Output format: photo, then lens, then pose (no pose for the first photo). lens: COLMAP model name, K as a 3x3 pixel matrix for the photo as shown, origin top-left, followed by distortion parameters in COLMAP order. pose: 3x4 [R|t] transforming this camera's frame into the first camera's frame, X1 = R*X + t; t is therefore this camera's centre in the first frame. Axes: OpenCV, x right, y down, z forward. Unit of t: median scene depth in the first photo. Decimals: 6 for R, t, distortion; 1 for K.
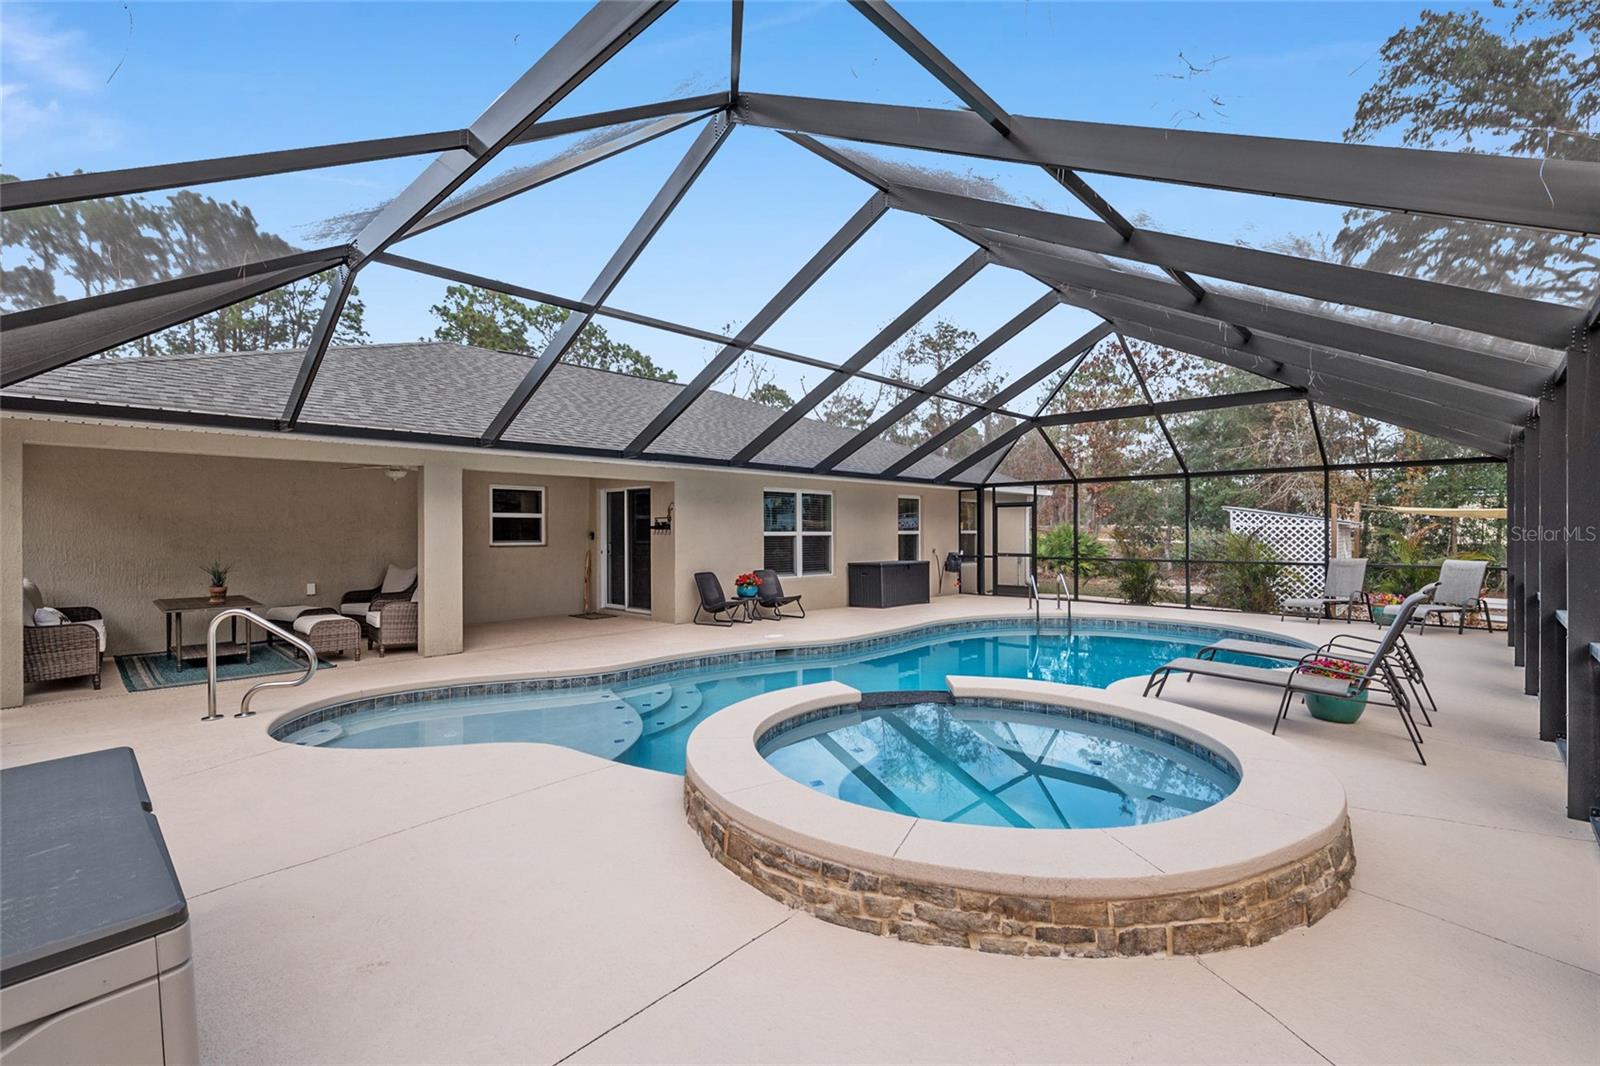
lens RADIAL K [[697.6, 0, 800.0], [0, 697.6, 531.6], [0, 0, 1]] dist [0.000062, 0.000003]
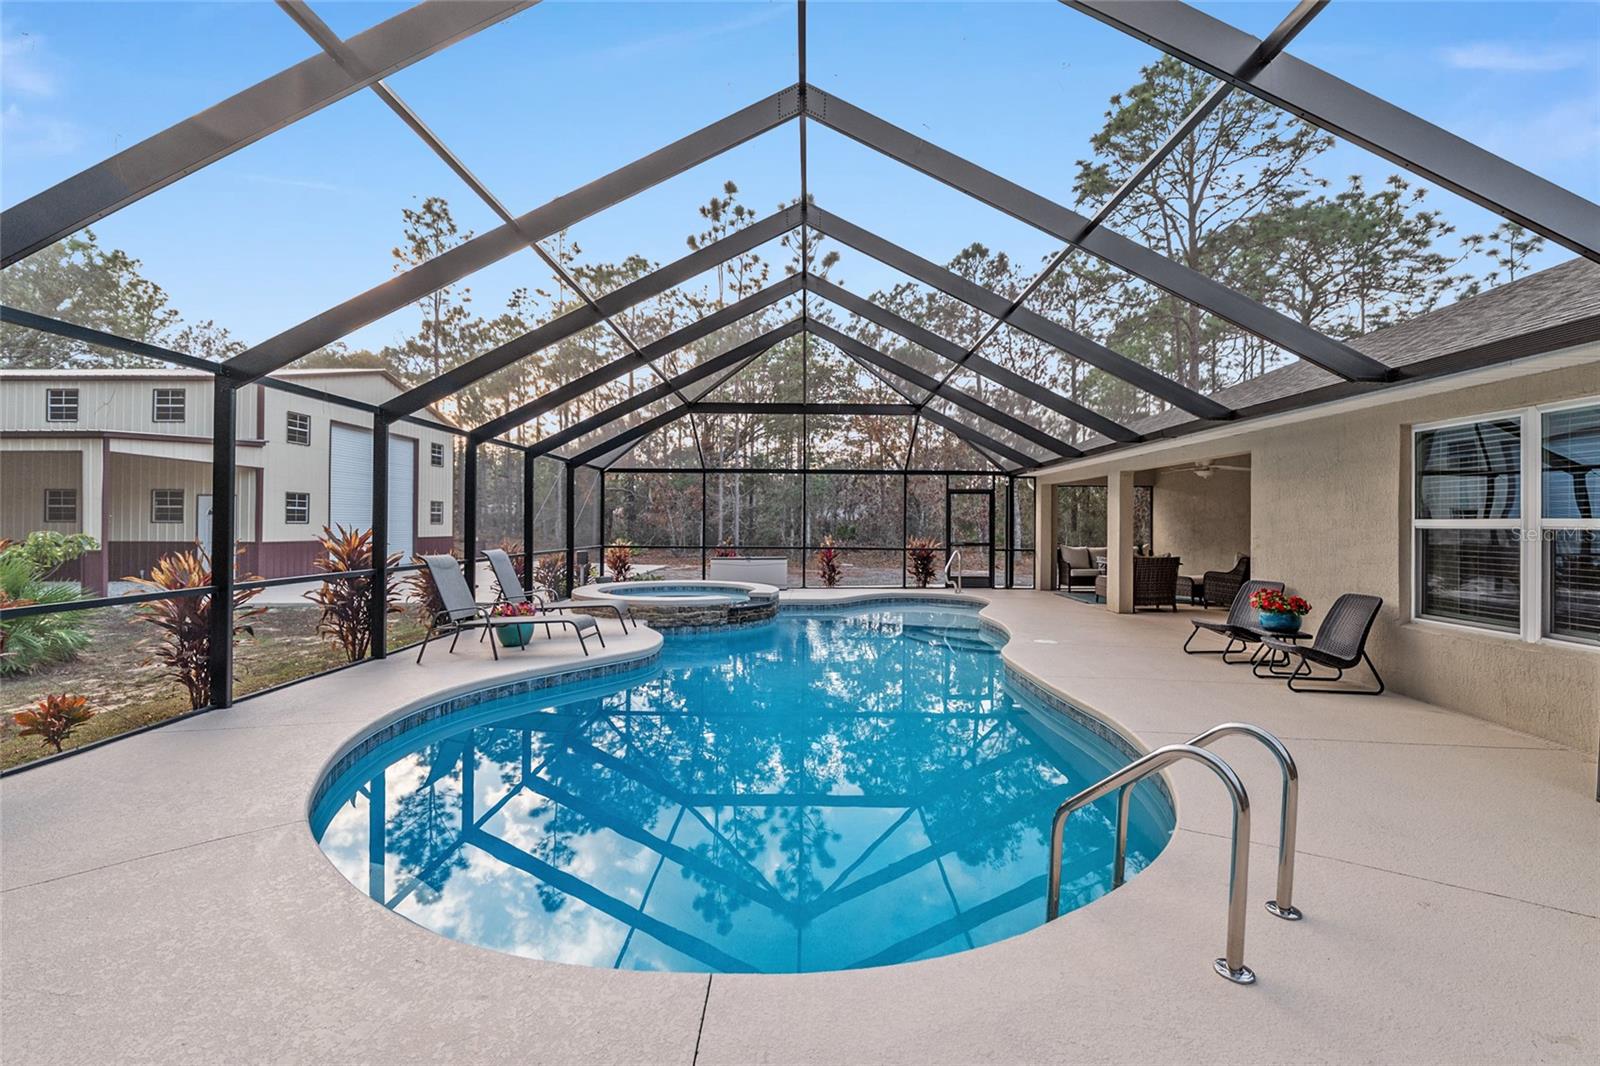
lens RADIAL K [[697.6, 0, 798.6], [0, 697.6, 525.1], [0, 0, 1]] dist [0.000062, 0.000003]
pose [[-0.734826, 0.009452, -0.678189, 0.524554], [0.000560, 0.999911, 0.013329, -0.001835], [0.678255, 0.009415, -0.734766, 1.017724]]
